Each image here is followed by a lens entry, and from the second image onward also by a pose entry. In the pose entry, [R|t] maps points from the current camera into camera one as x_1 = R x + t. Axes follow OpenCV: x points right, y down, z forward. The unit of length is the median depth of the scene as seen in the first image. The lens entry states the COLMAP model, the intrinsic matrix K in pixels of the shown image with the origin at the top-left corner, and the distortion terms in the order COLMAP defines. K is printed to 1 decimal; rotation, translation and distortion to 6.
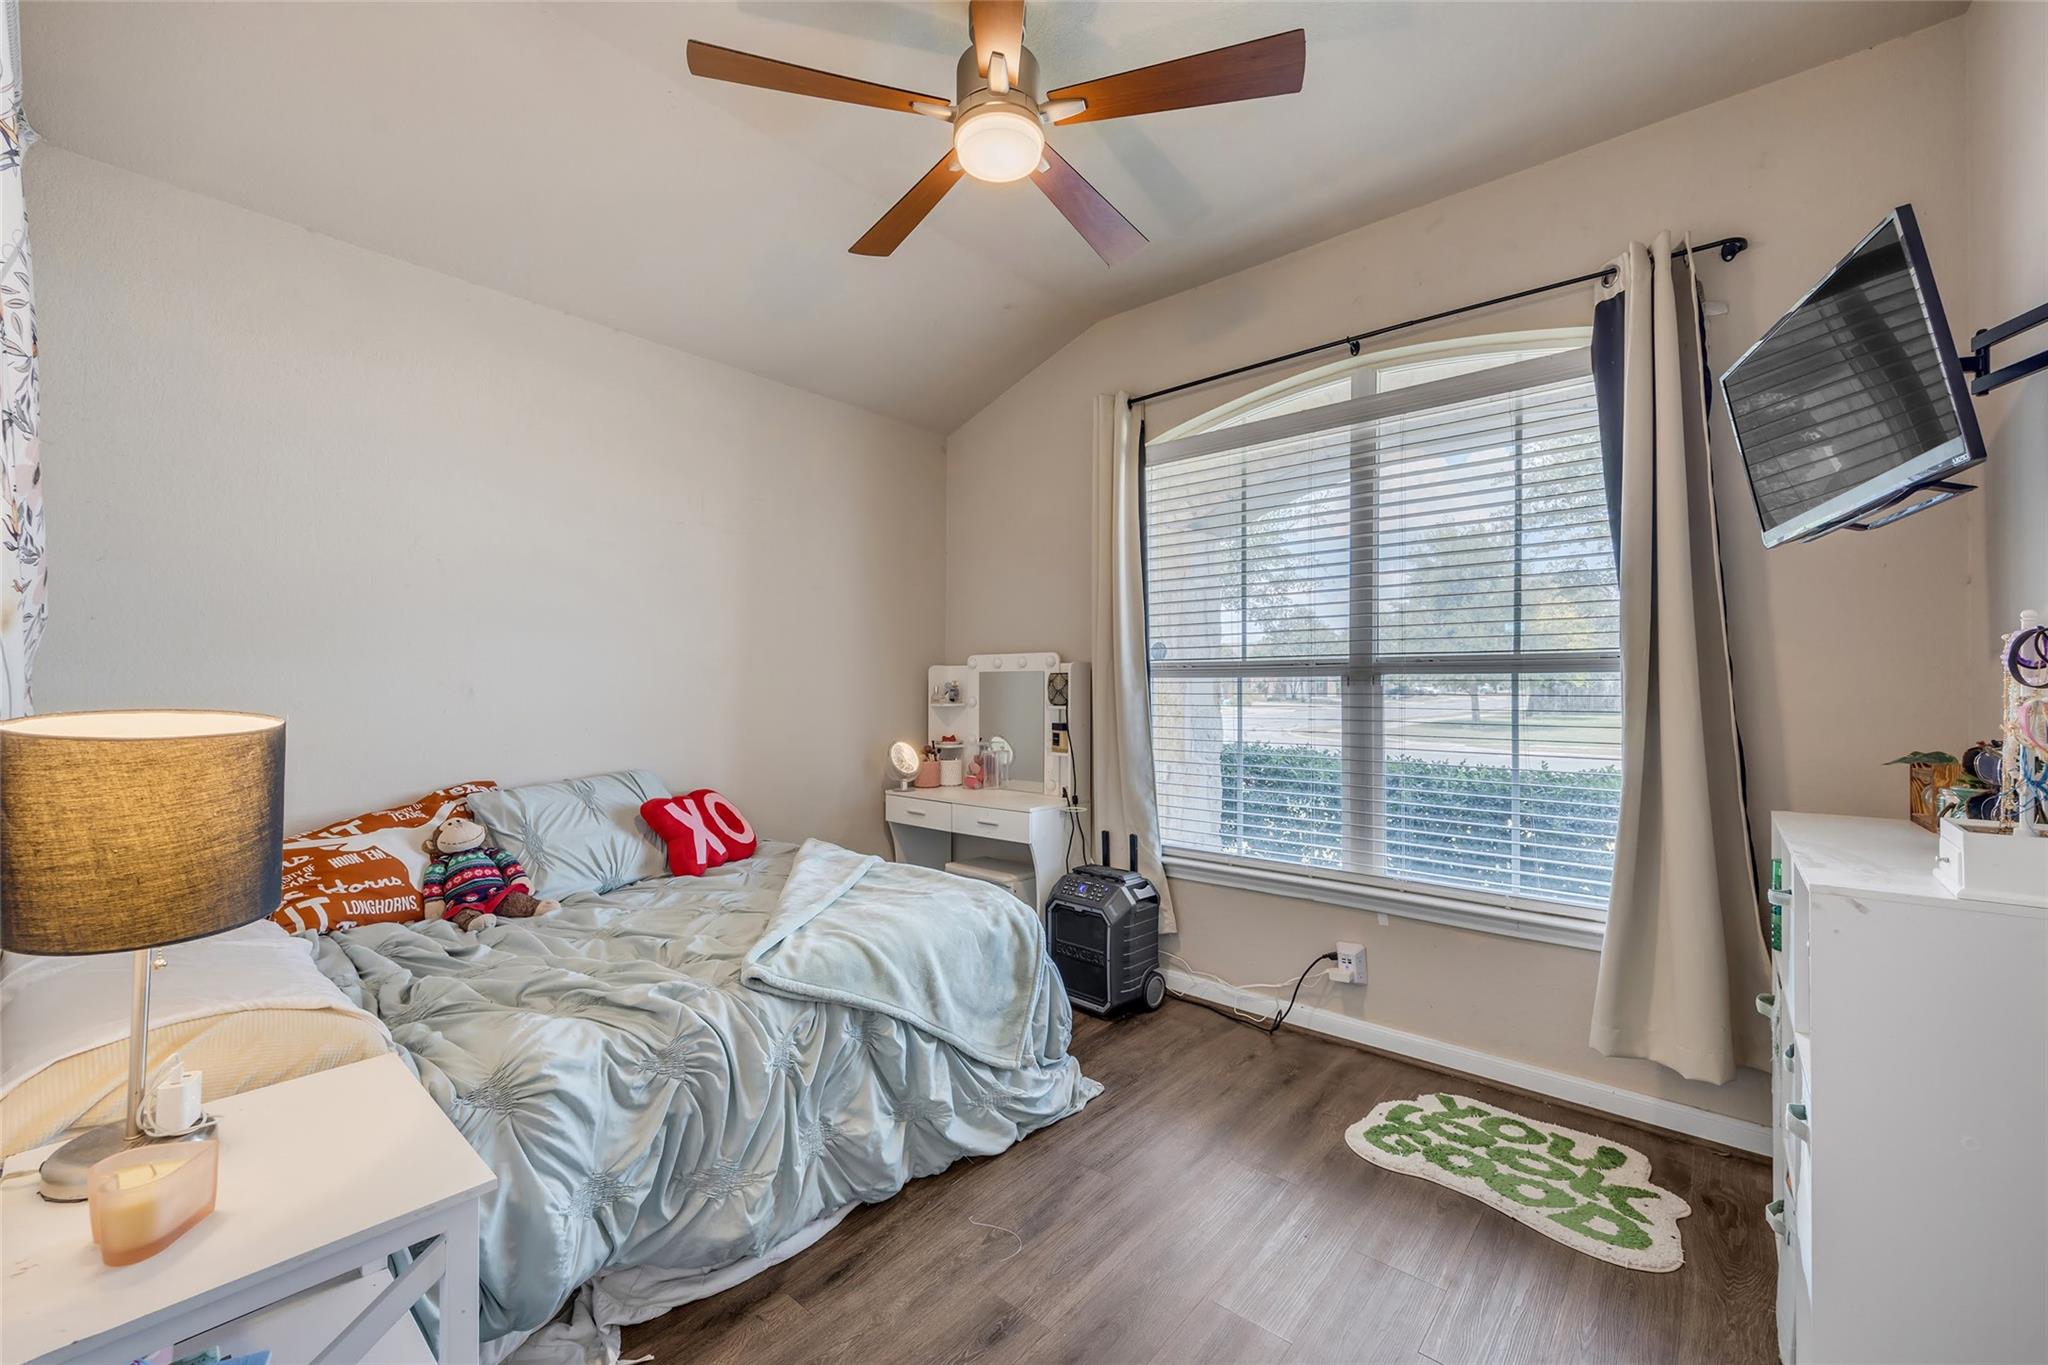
lens RADIAL K [[816.7, 0, 1018.3], [0, 816.7, 687.6], [0, 0, 1]] dist [-0.001065, -0.000082]
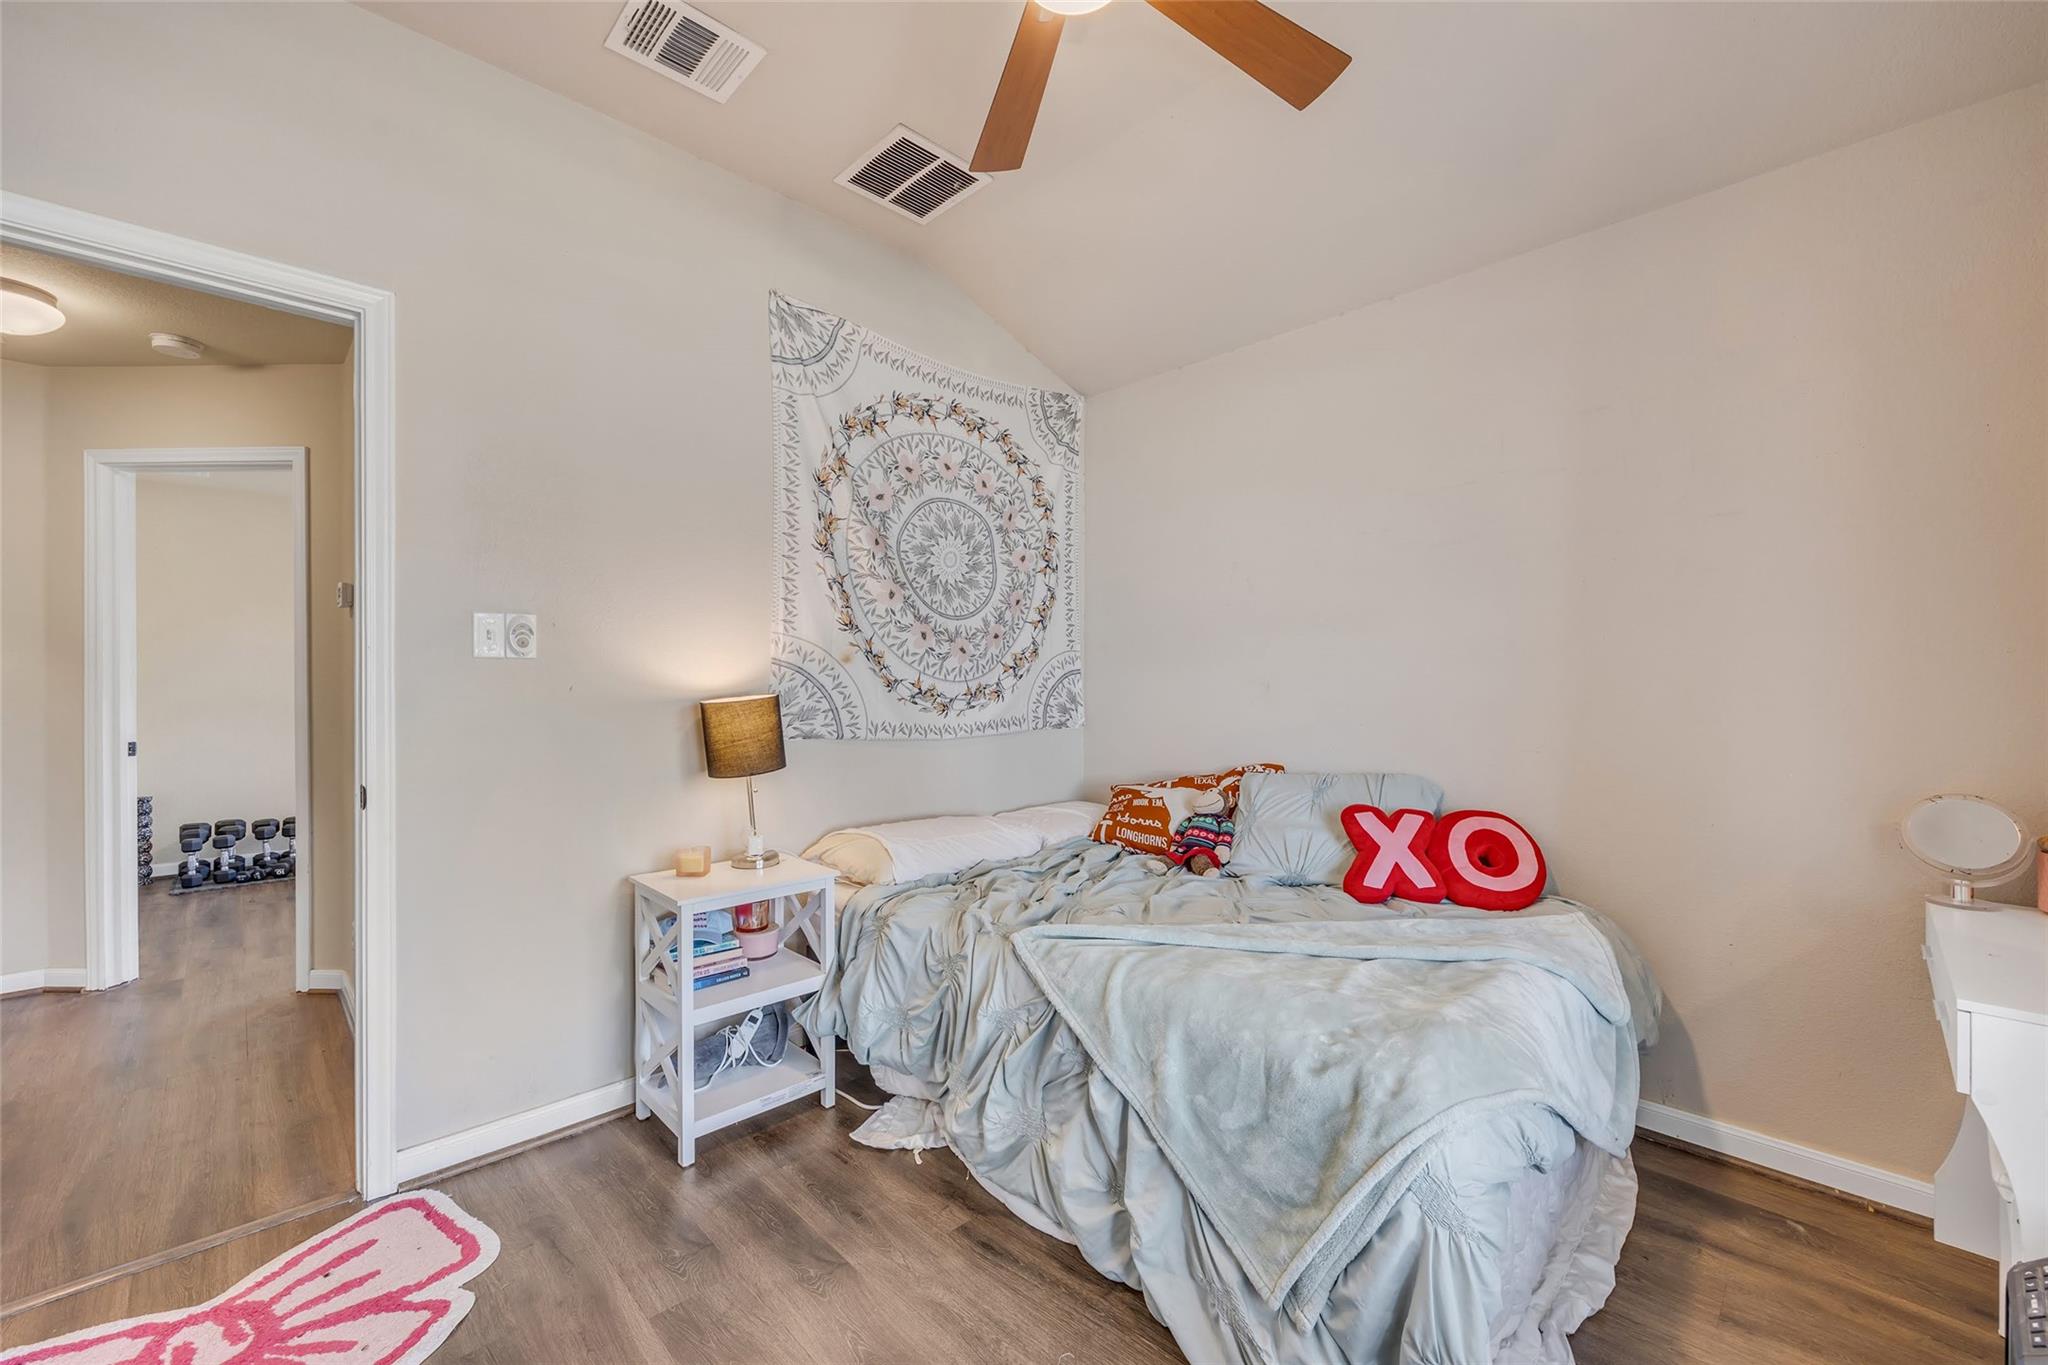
lens RADIAL K [[816.7, 0, 1018.3], [0, 816.7, 687.6], [0, 0, 1]] dist [-0.001065, -0.000082]
pose [[-0.091170, 0.005744, -0.995819, 0.636385], [0.002810, 0.999981, 0.005510, -0.002915], [0.995831, -0.002296, -0.091185, 0.887560]]
